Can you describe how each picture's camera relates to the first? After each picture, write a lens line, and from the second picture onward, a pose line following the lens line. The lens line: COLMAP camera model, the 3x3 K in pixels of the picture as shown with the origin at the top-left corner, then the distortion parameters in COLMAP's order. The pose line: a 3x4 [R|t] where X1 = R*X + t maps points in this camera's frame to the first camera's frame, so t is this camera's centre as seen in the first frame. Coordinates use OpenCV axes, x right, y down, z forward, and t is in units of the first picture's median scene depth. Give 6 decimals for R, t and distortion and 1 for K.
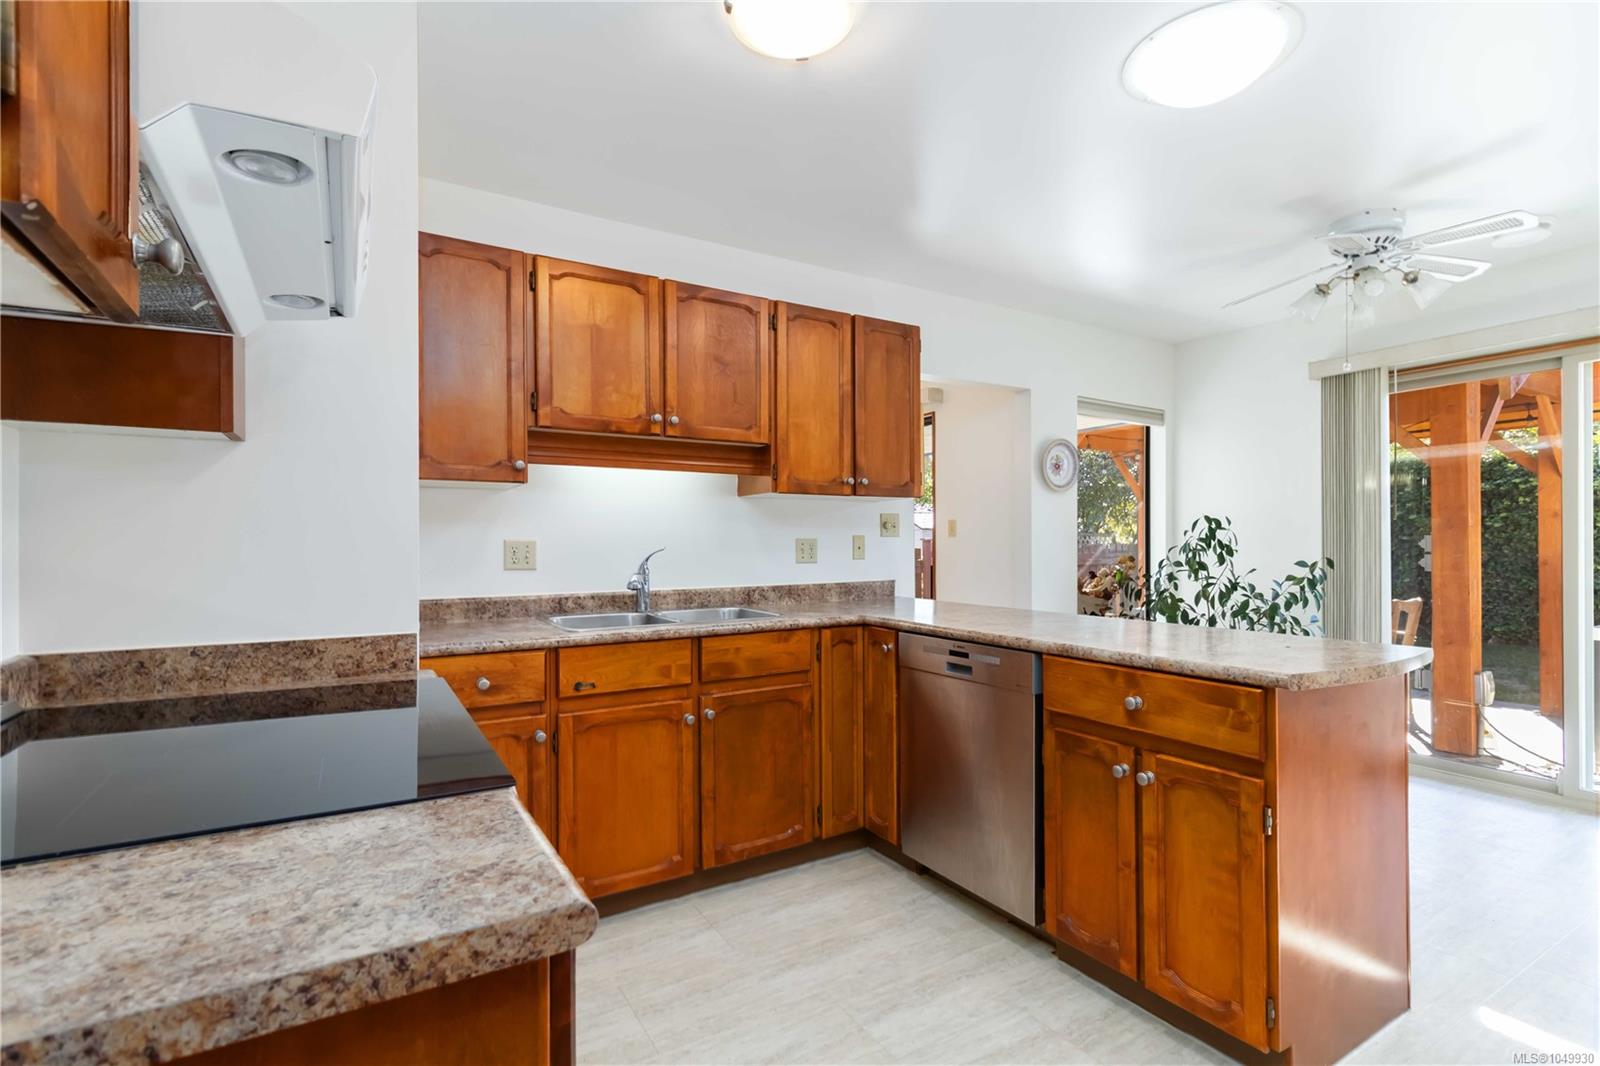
lens RADIAL K [[744.6, 0, 813.3], [0, 744.6, 542.8], [0, 0, 1]] dist [0.001378, 0.000453]
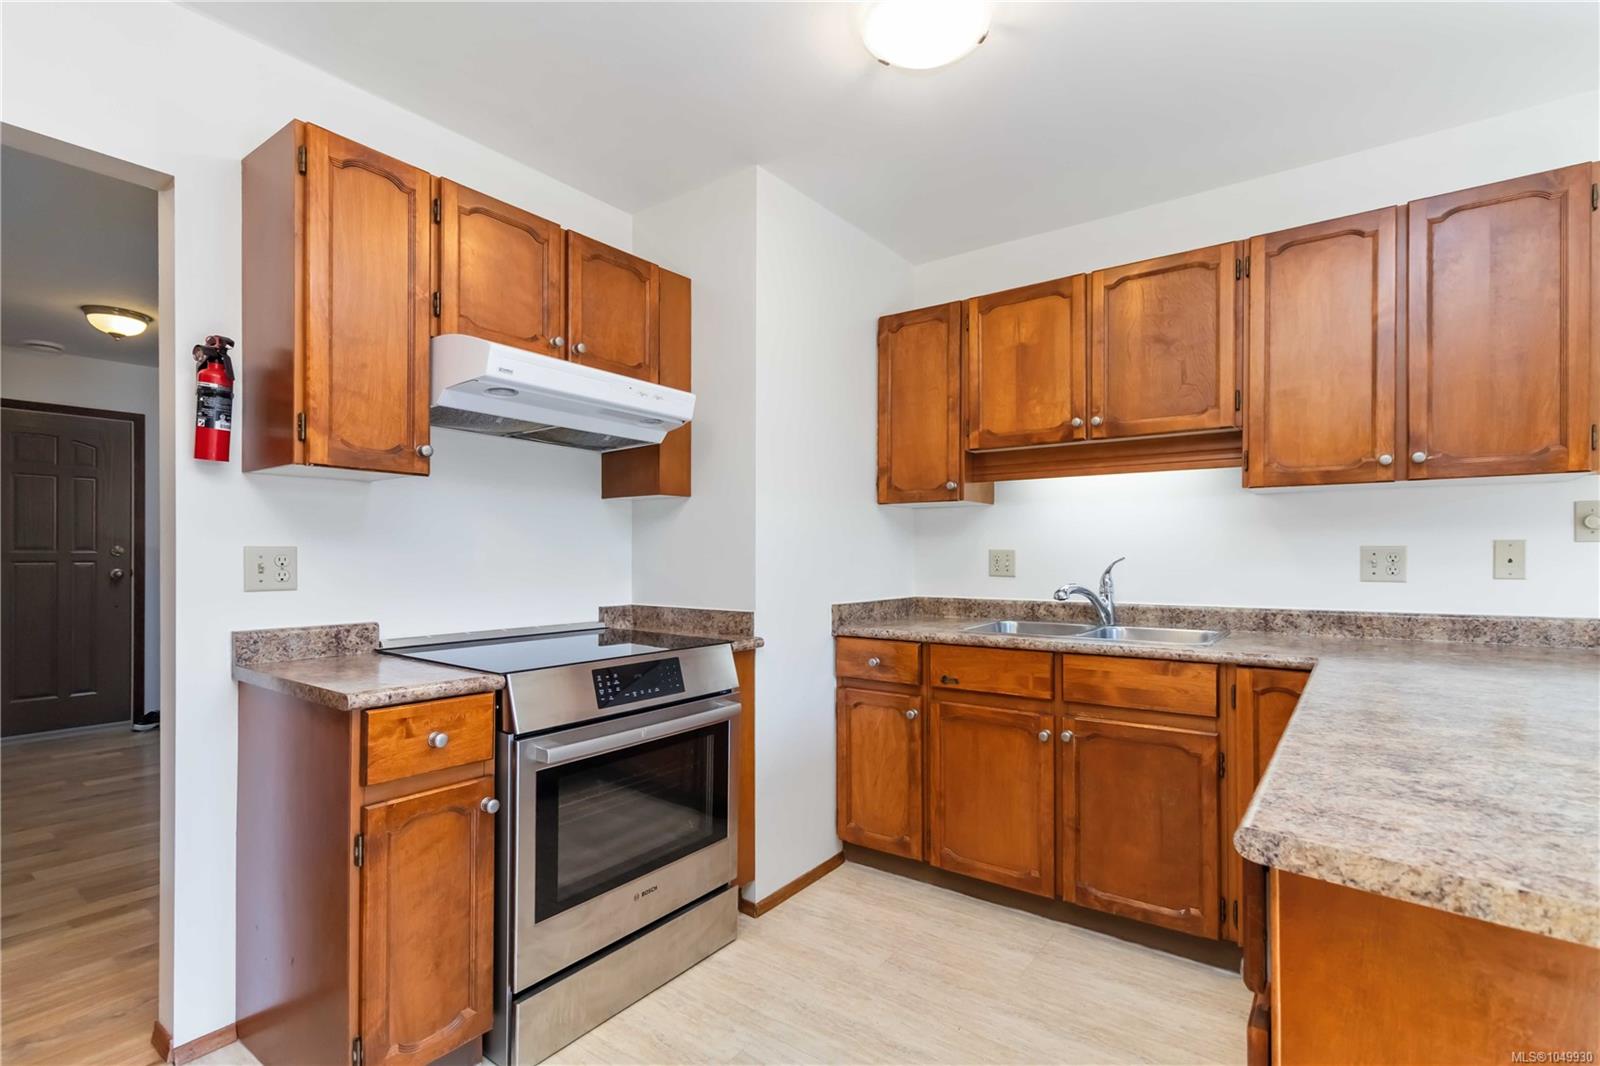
lens RADIAL K [[744.6, 0, 783.5], [0, 744.6, 553.2], [0, 0, 1]] dist [0.001378, 0.000453]
pose [[0.370348, 0.004589, -0.928882, 0.550006], [0.001769, 0.999982, 0.005646, -0.005326], [0.928891, -0.003734, 0.370334, 0.299108]]
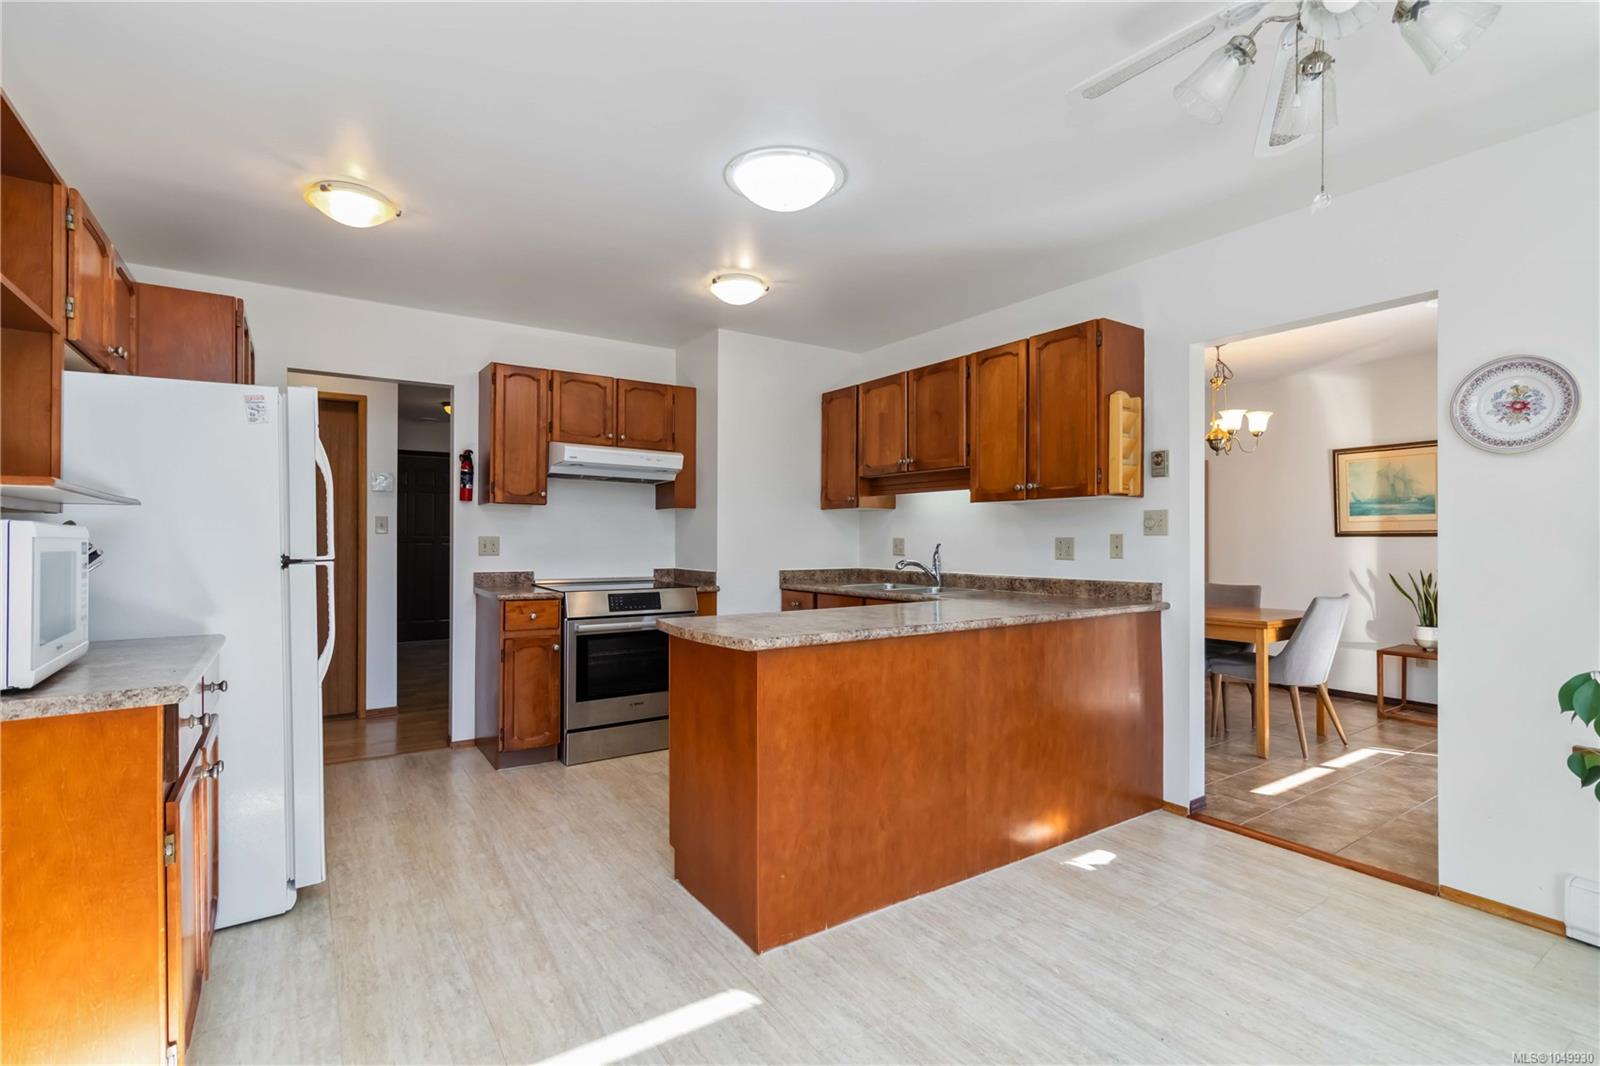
lens RADIAL K [[744.6, 0, 789.3], [0, 744.6, 532.0], [0, 0, 1]] dist [0.001378, 0.000453]
pose [[0.033792, -0.002283, -0.999426, 1.385899], [0.000571, 0.999997, -0.002265, -0.014620], [0.999429, -0.000494, 0.033794, 0.721772]]
